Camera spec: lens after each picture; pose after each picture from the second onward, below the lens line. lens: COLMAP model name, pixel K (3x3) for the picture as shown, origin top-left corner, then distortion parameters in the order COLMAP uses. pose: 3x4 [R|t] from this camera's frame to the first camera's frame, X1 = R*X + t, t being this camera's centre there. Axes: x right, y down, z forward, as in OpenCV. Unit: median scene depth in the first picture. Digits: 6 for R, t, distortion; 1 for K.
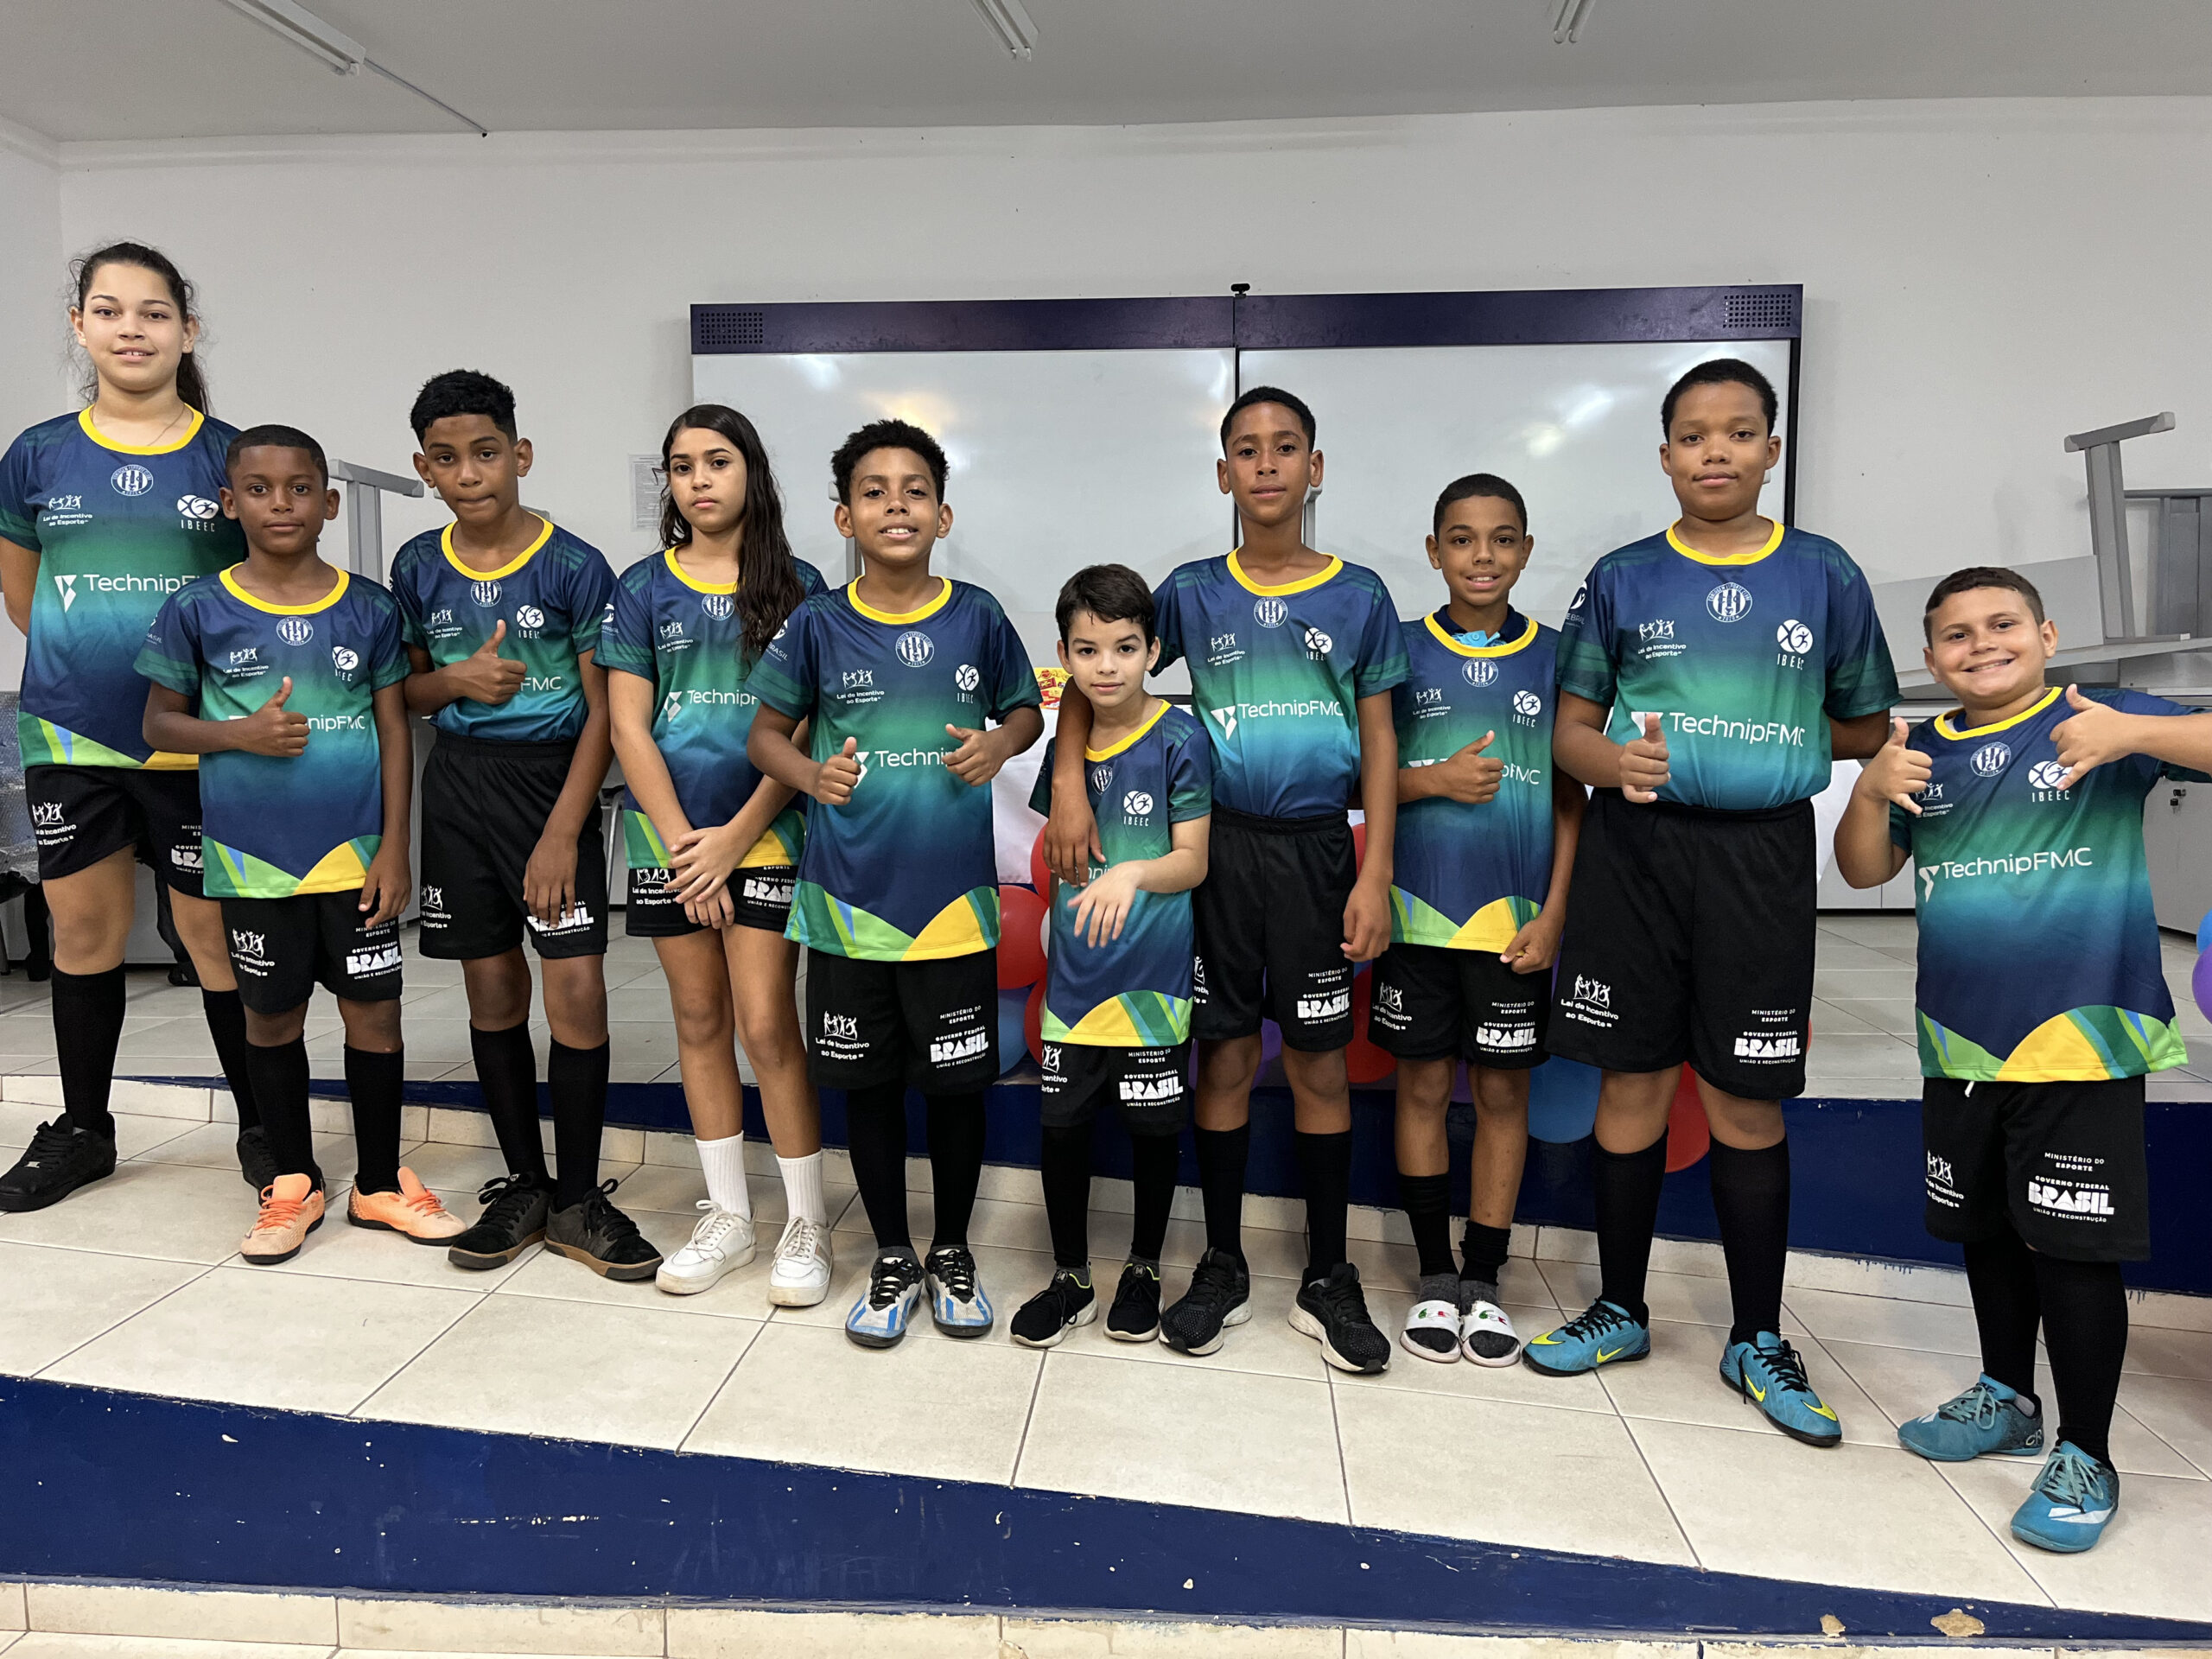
lens RADIAL K [[1708.6, 0, 1111.6], [0, 1708.6, 819.5], [0, 0, 1]] dist [0.103788, -0.157829]
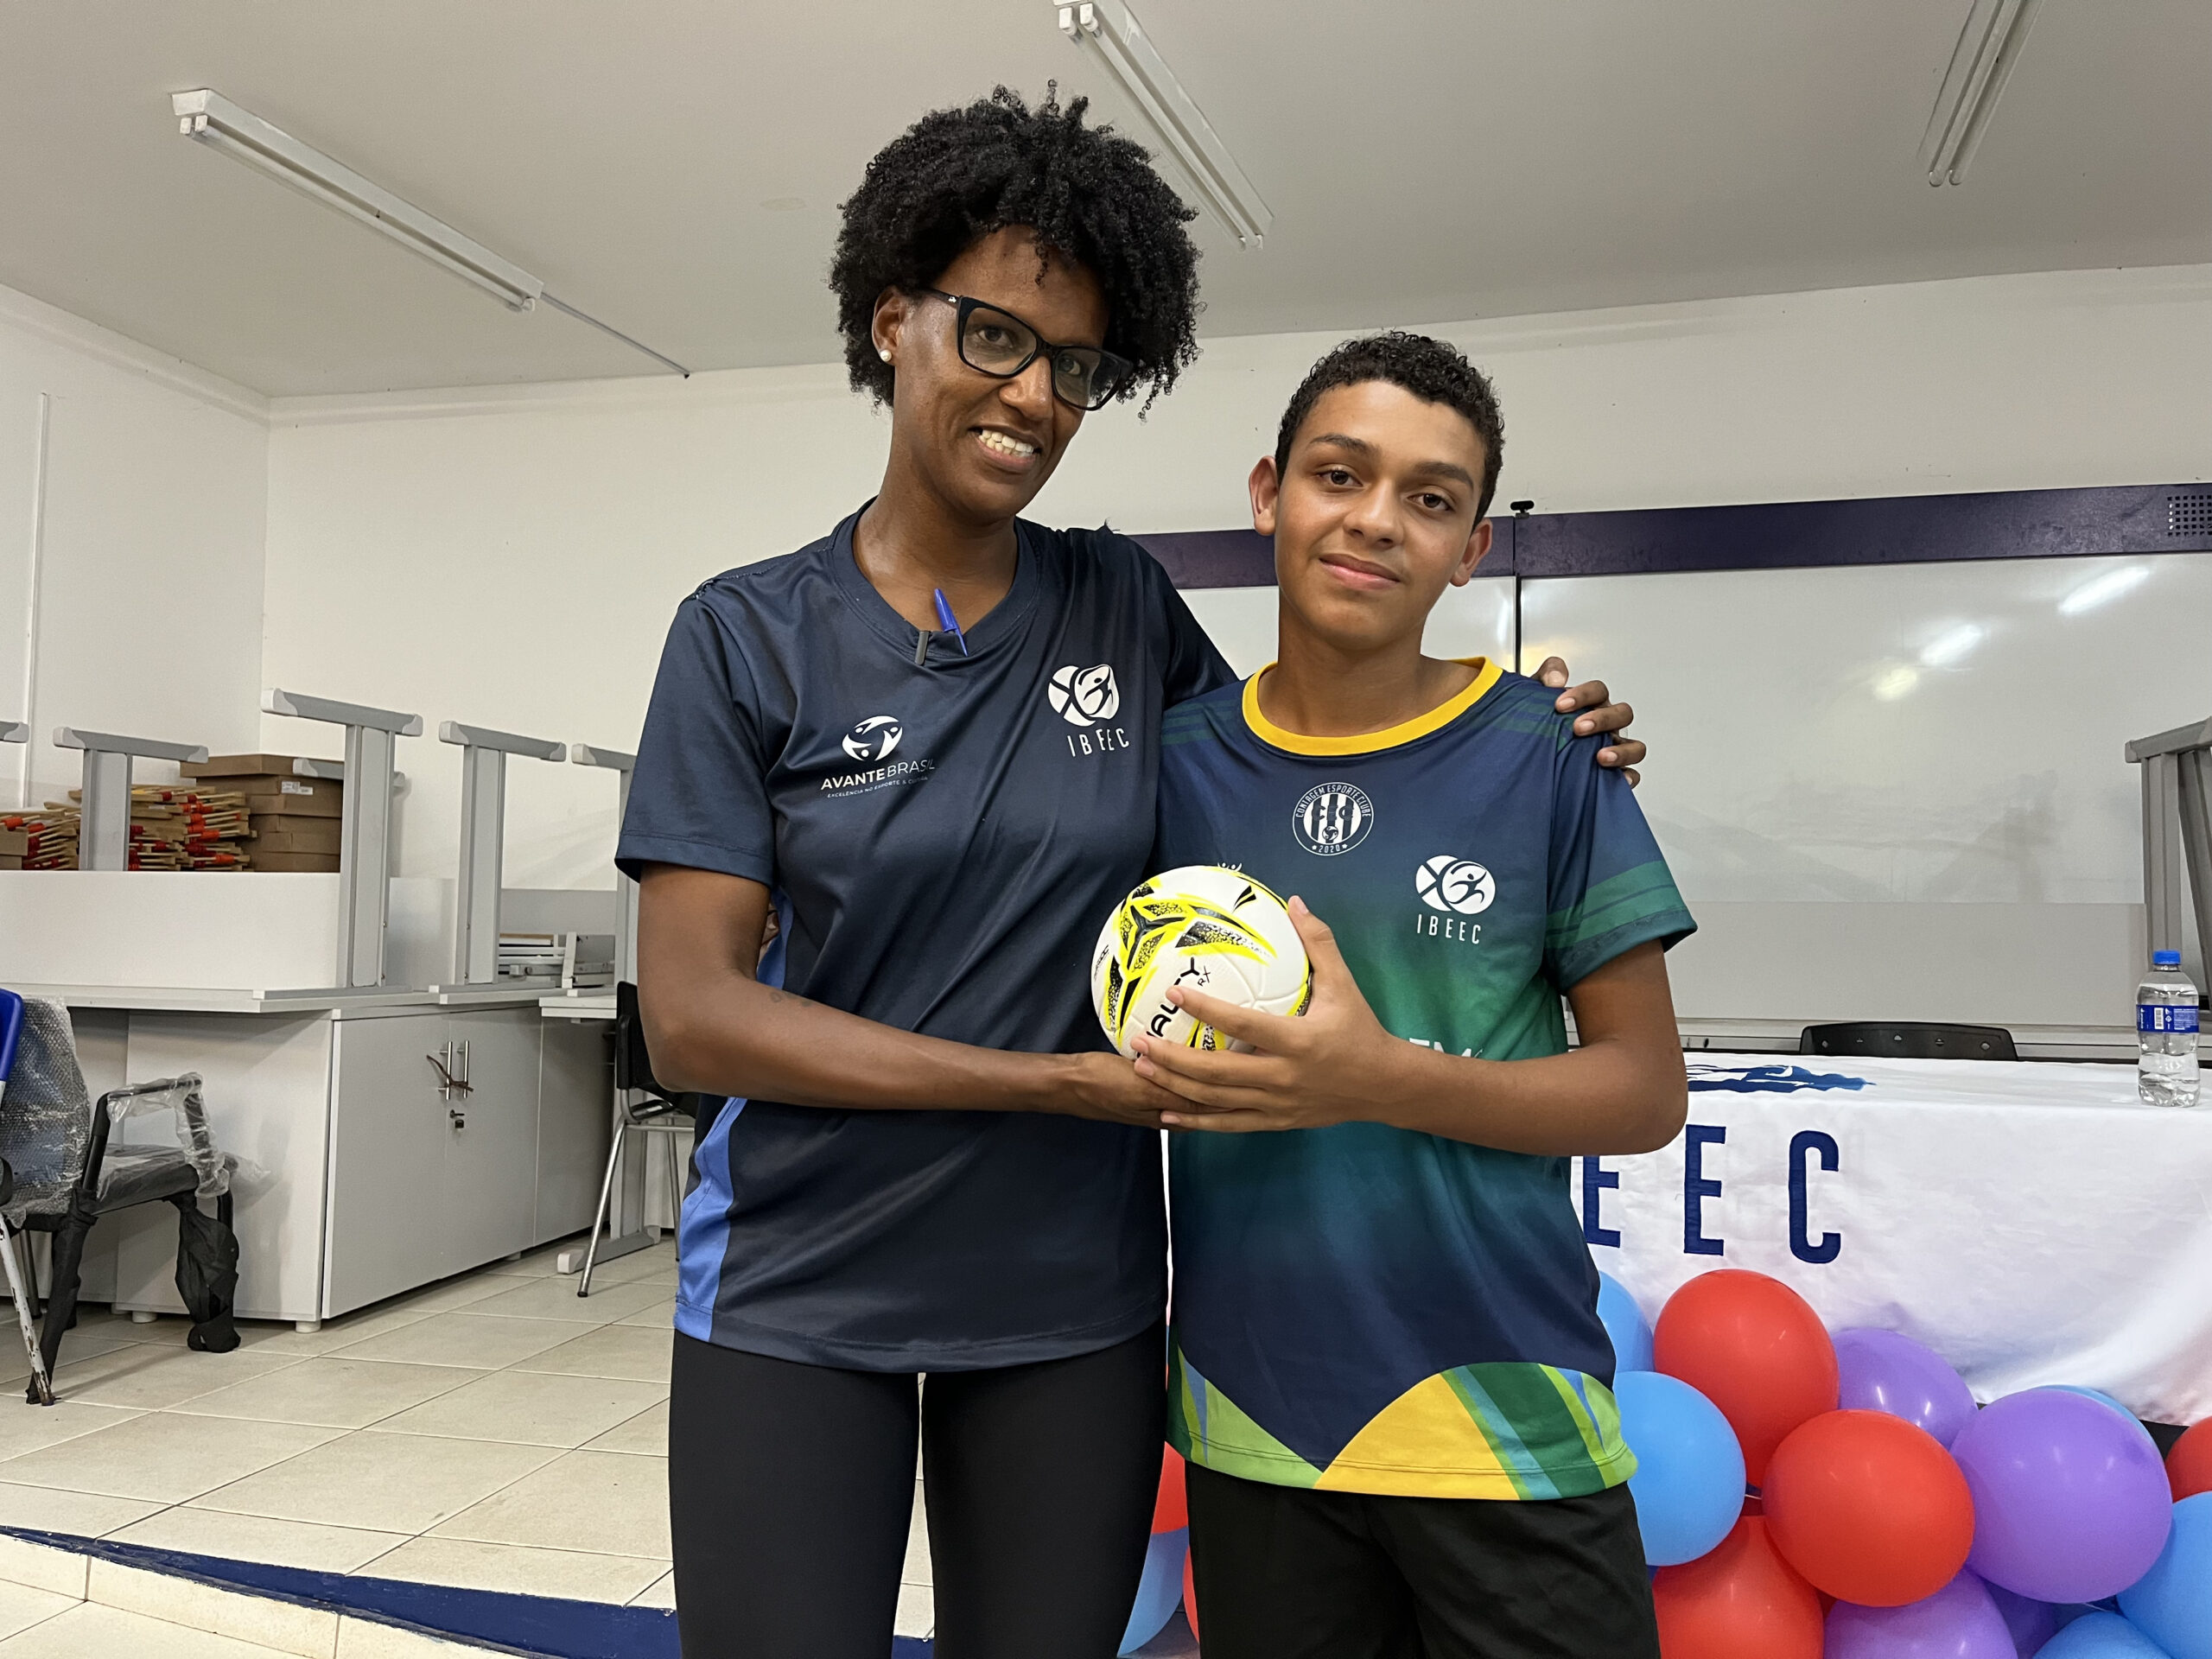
lens RADIAL K [[1772.9, 0, 1093.5], [0, 1772.9, 842.1], [0, 0, 1]] dist [0.072180, -0.131430]
pose [[0.985359, 0.003033, -0.170464, 0.053335], [-0.025632, 0.991113, -0.130529, -0.091244], [0.168554, 0.132987, 0.976680, 0.437423]]
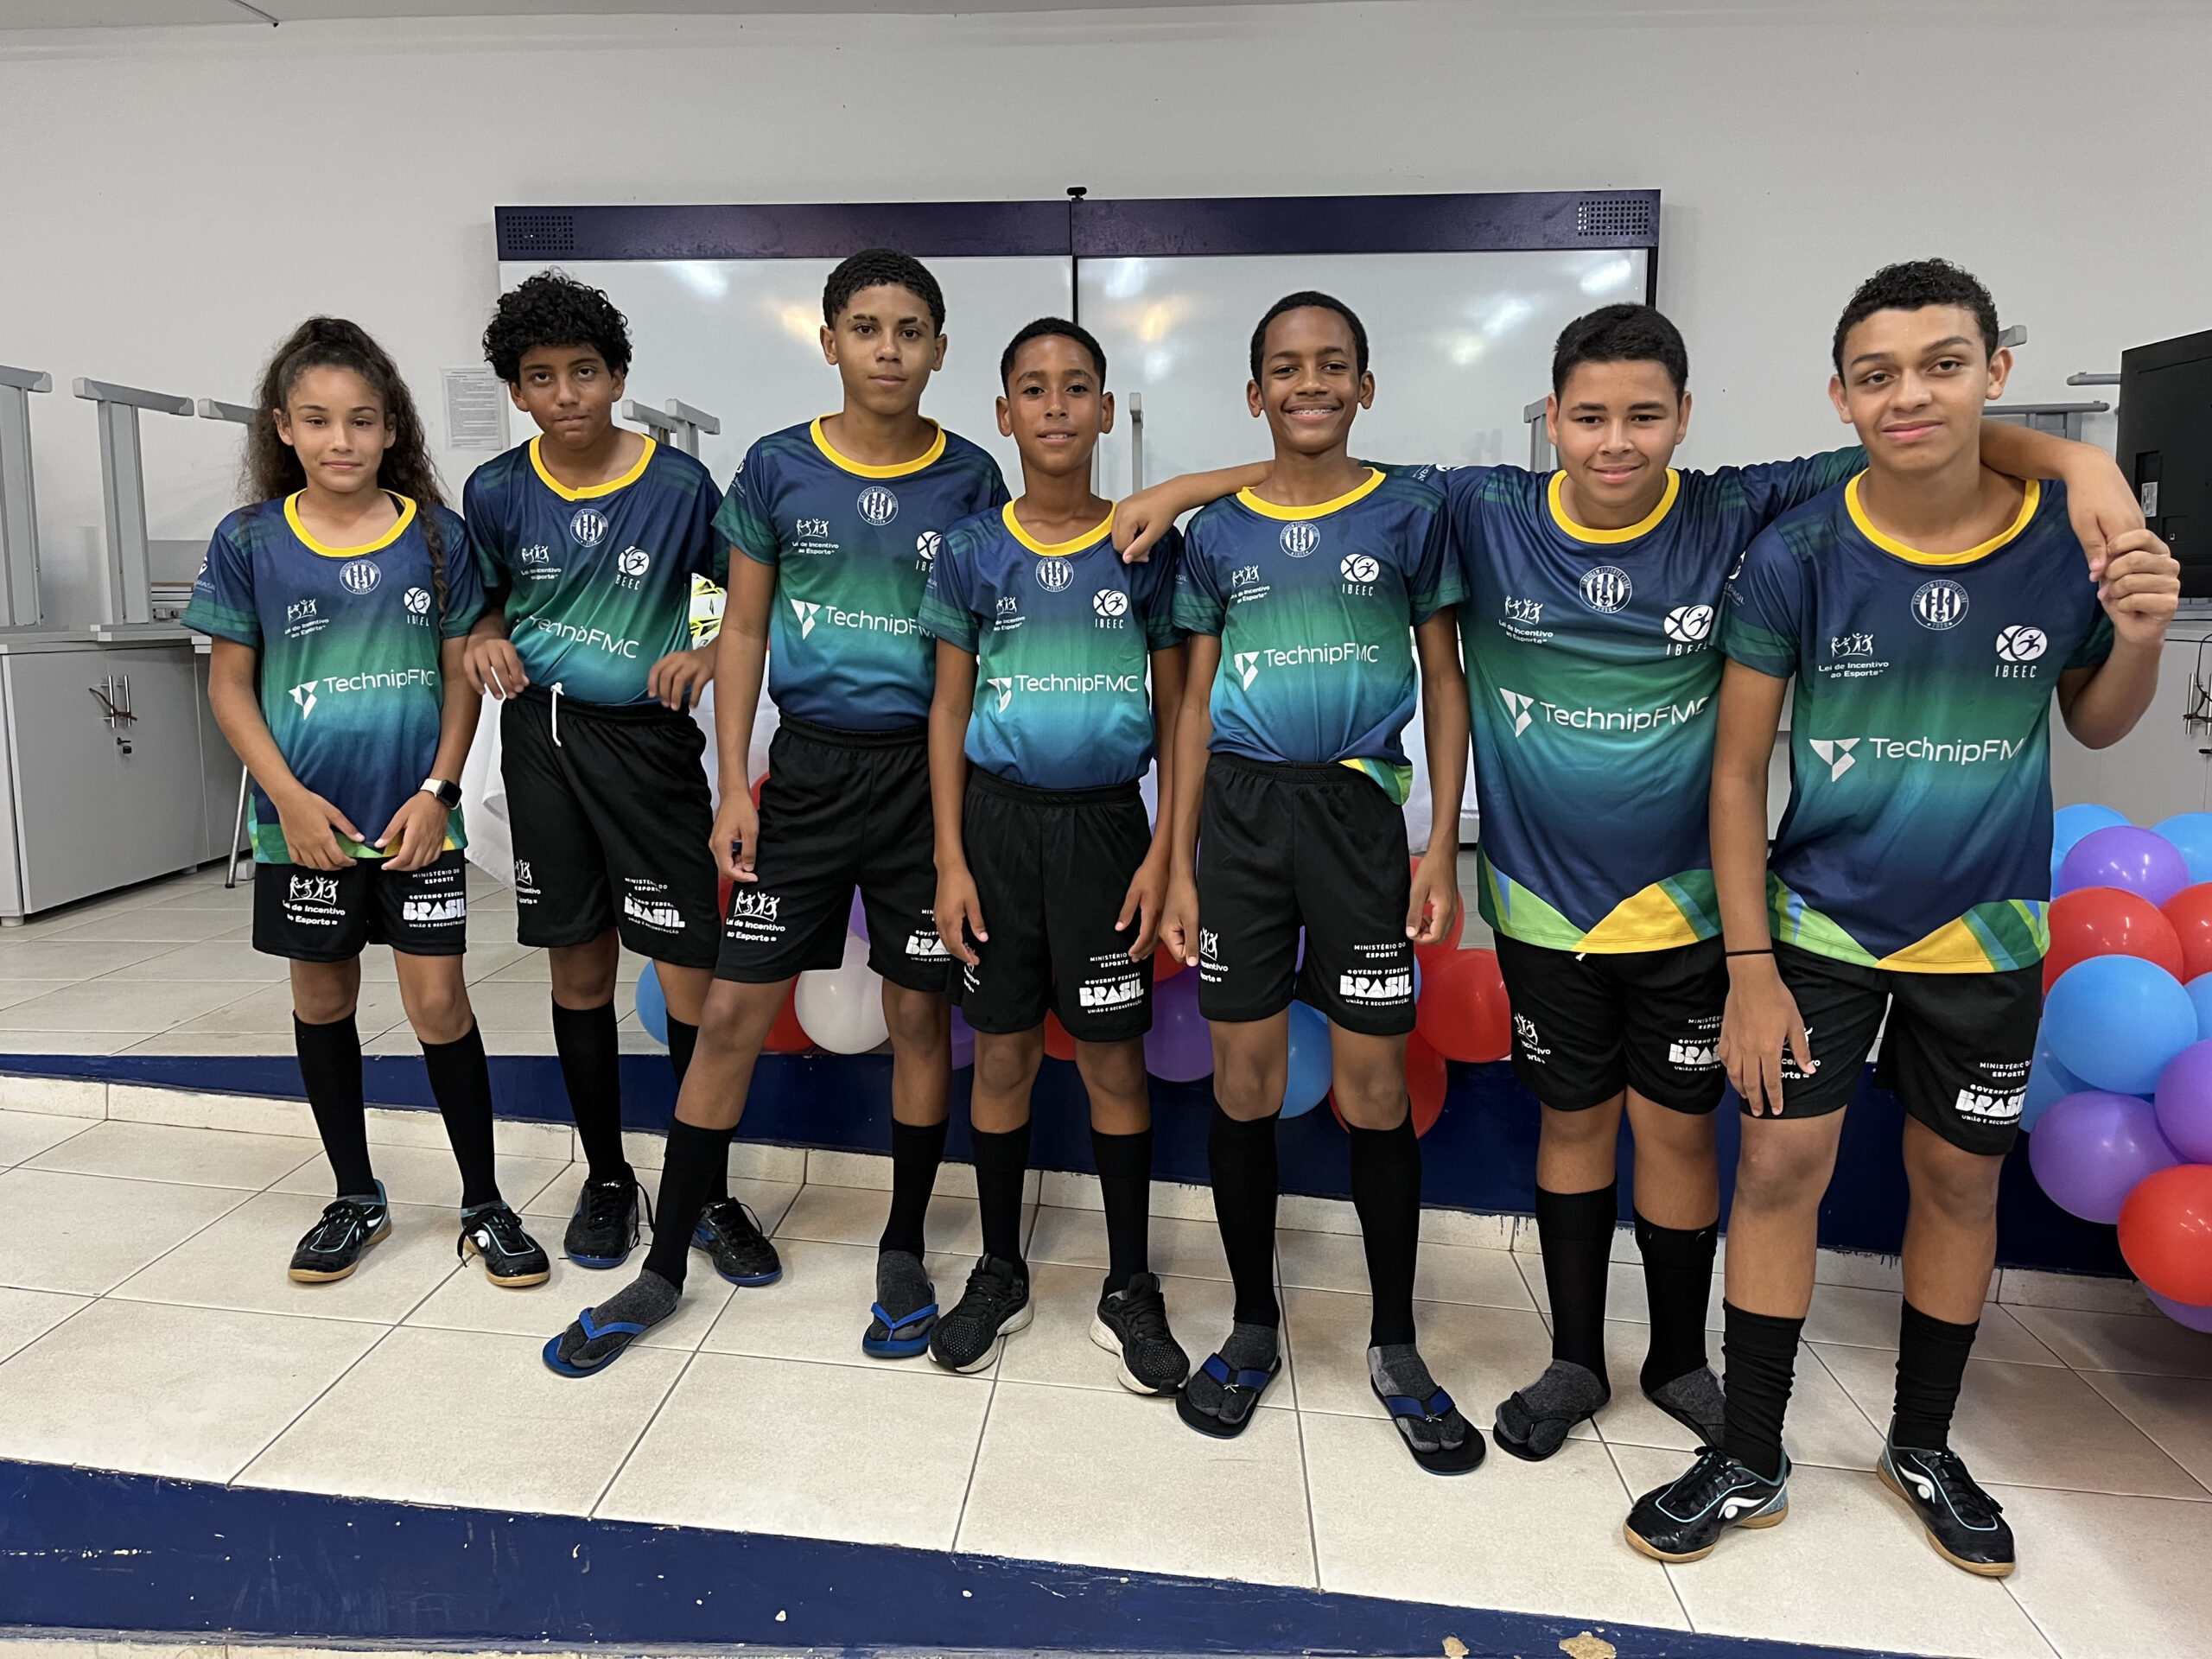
lens RADIAL K [[1725.5, 0, 1106.0], [0, 1725.5, 829.5], [0, 0, 1]] dist [0.103862, -0.164648]
pose [[0.999564, -0.008756, 0.028209, 0.176356], [0.007275, 0.998611, 0.052180, -0.024062], [-0.028627, -0.051952, 0.998239, 0.073848]]
